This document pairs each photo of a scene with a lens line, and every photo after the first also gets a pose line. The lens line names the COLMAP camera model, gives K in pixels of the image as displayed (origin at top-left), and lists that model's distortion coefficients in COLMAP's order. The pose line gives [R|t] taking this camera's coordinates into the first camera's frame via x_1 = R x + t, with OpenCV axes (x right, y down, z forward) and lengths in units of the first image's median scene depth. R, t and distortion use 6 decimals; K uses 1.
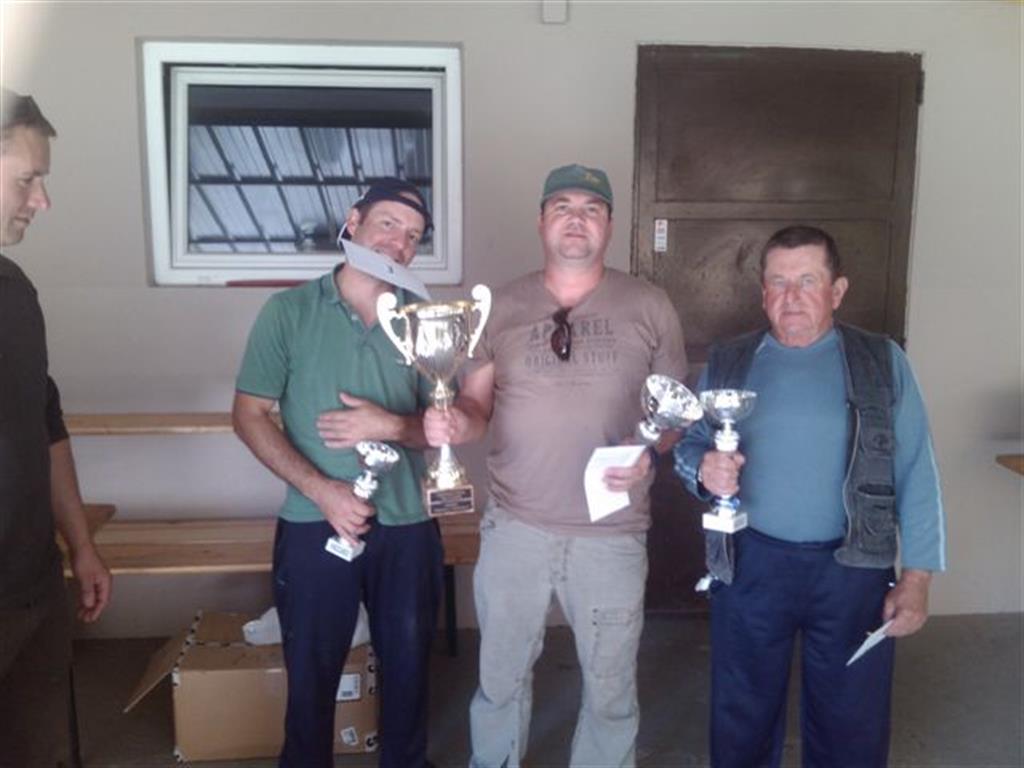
lens RADIAL K [[1078.0, 0, 487.8], [0, 1078.0, 380.4], [0, 0, 1]] dist [0.081274, 0.000000]
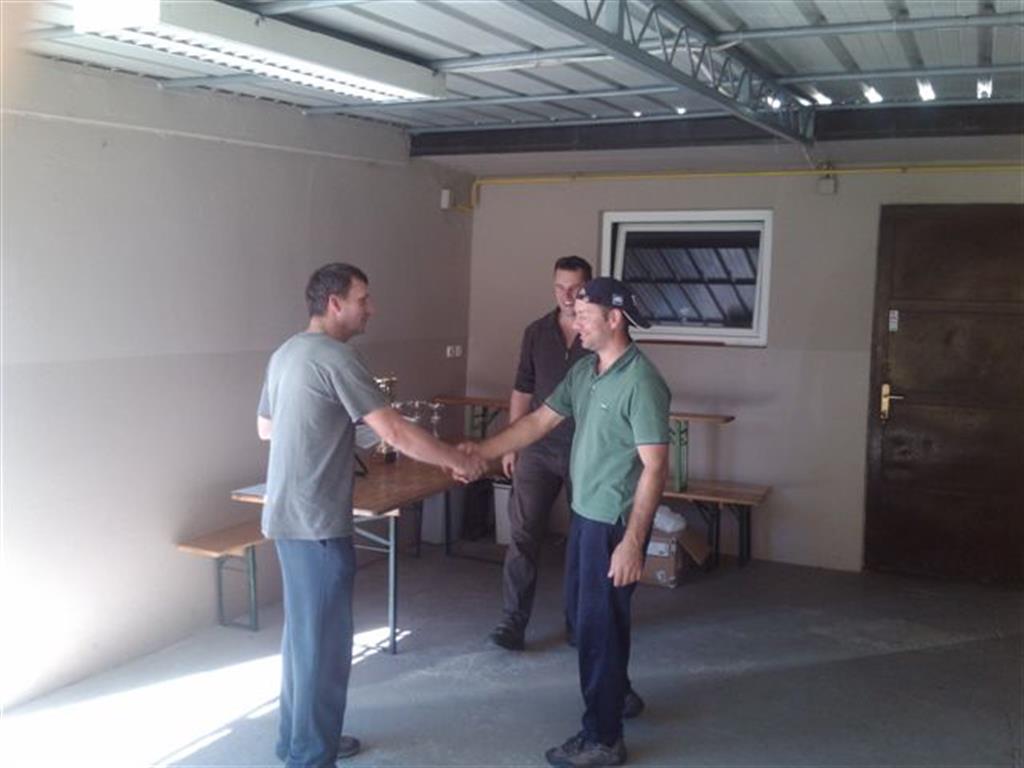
lens RADIAL K [[1033.7, 0, 509.3], [0, 1033.7, 387.4], [0, 0, 1]] dist [0.003166, 0.000000]
pose [[0.889931, 0.054165, -0.452868, 0.353422], [-0.087890, 0.994679, -0.053745, 0.097067], [0.447548, 0.087632, 0.889956, -0.609336]]
